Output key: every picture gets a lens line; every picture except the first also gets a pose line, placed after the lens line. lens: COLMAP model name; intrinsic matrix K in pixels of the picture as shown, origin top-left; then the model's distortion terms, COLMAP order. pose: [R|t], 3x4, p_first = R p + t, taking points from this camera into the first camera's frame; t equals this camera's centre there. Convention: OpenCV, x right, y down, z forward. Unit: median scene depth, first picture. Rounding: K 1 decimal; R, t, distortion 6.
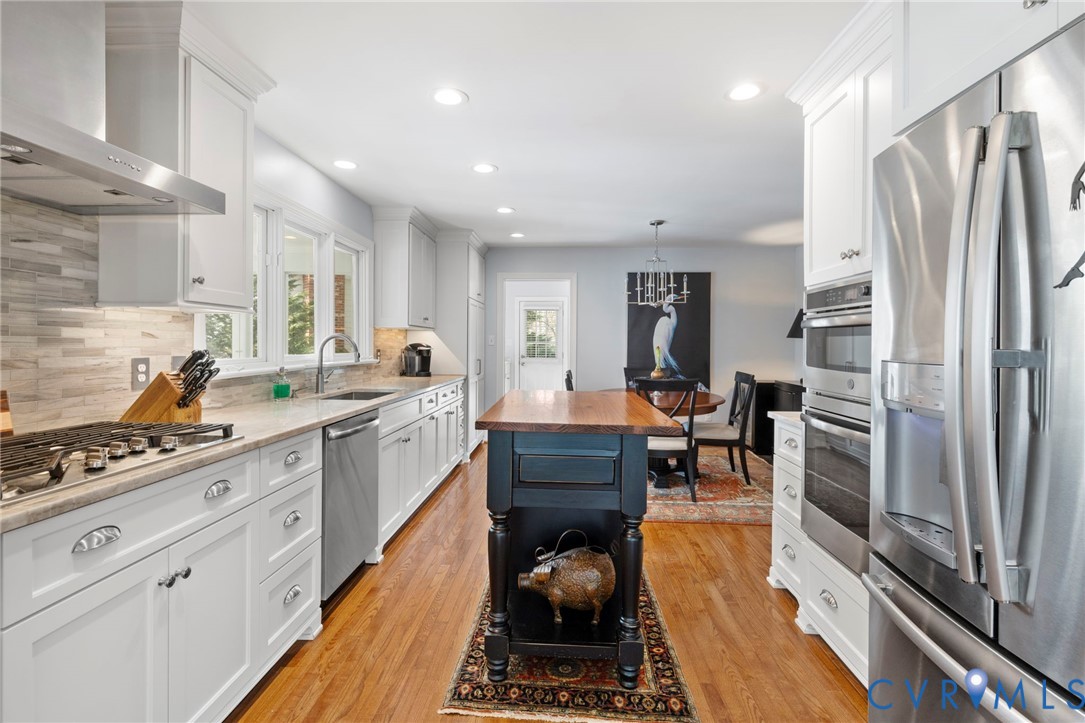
lens RADIAL K [[490.0, 0, 546.7], [0, 490.0, 349.9], [0, 0, 1]] dist [-0.004002, 0.001101]
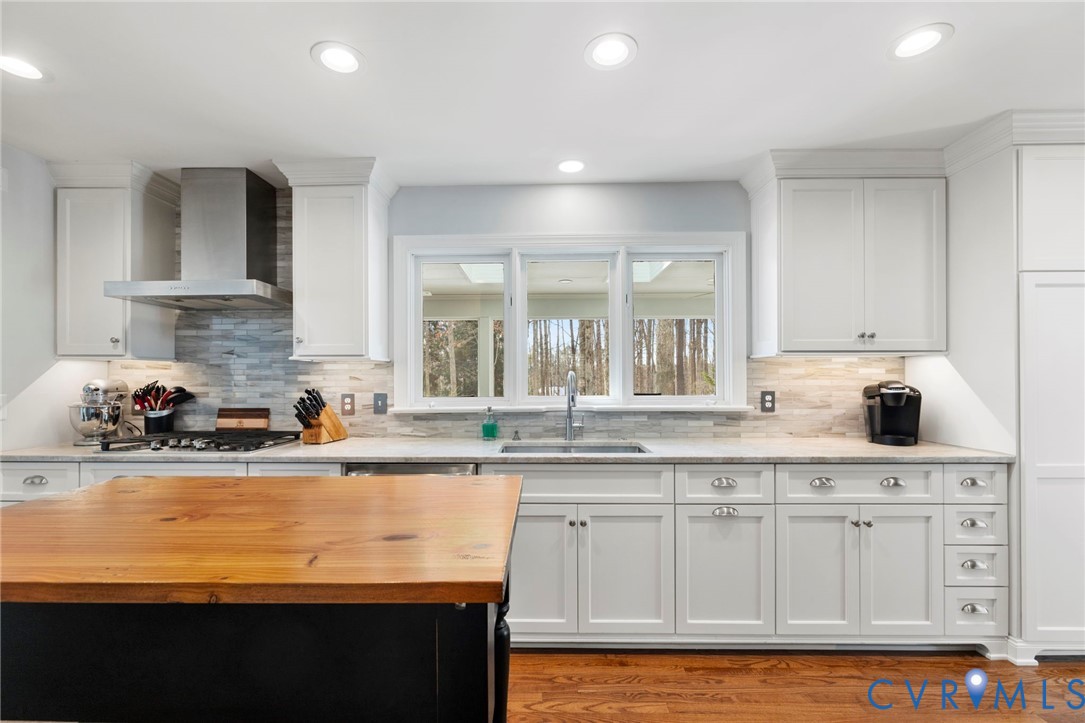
lens RADIAL K [[490.0, 0, 557.2], [0, 490.0, 380.6], [0, 0, 1]] dist [-0.004002, 0.001101]
pose [[0.027055, -0.008563, -0.999597, 0.689410], [-0.008515, 0.999925, -0.008796, -0.016332], [0.999598, 0.008749, 0.026980, 1.595984]]
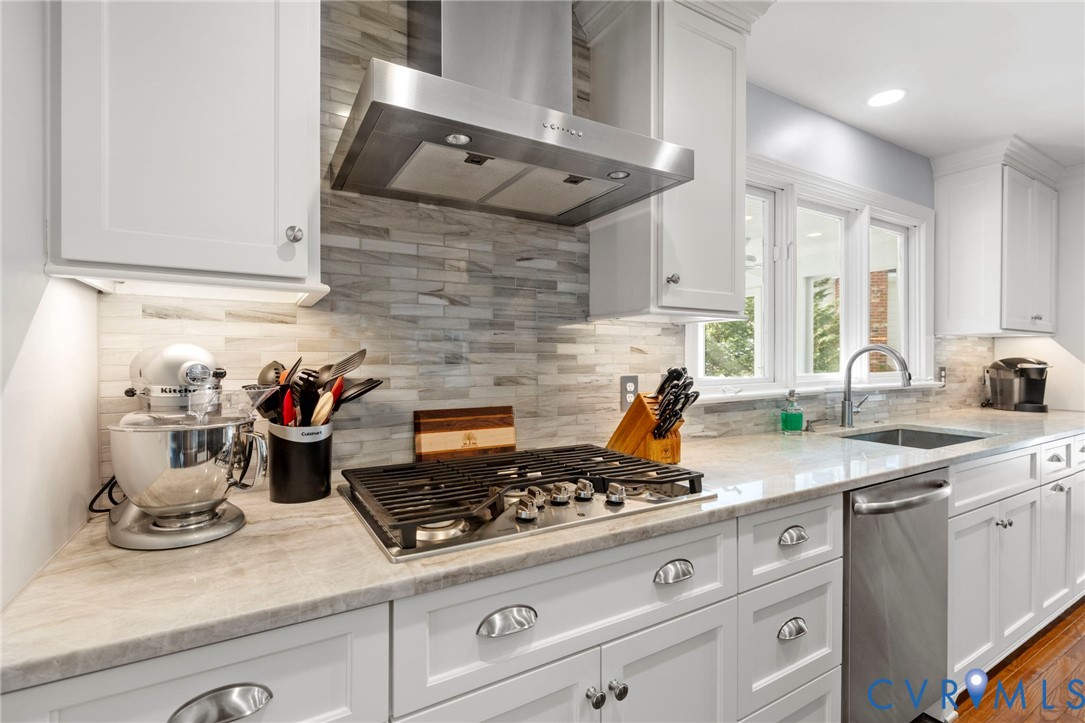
lens RADIAL K [[490.0, 0, 540.4], [0, 490.0, 360.5], [0, 0, 1]] dist [-0.004002, 0.001101]
pose [[0.532885, -0.002922, -0.846183, -0.150781], [-0.006077, 0.999955, -0.007280, -0.004166], [0.846166, 0.009022, 0.532843, 0.376165]]
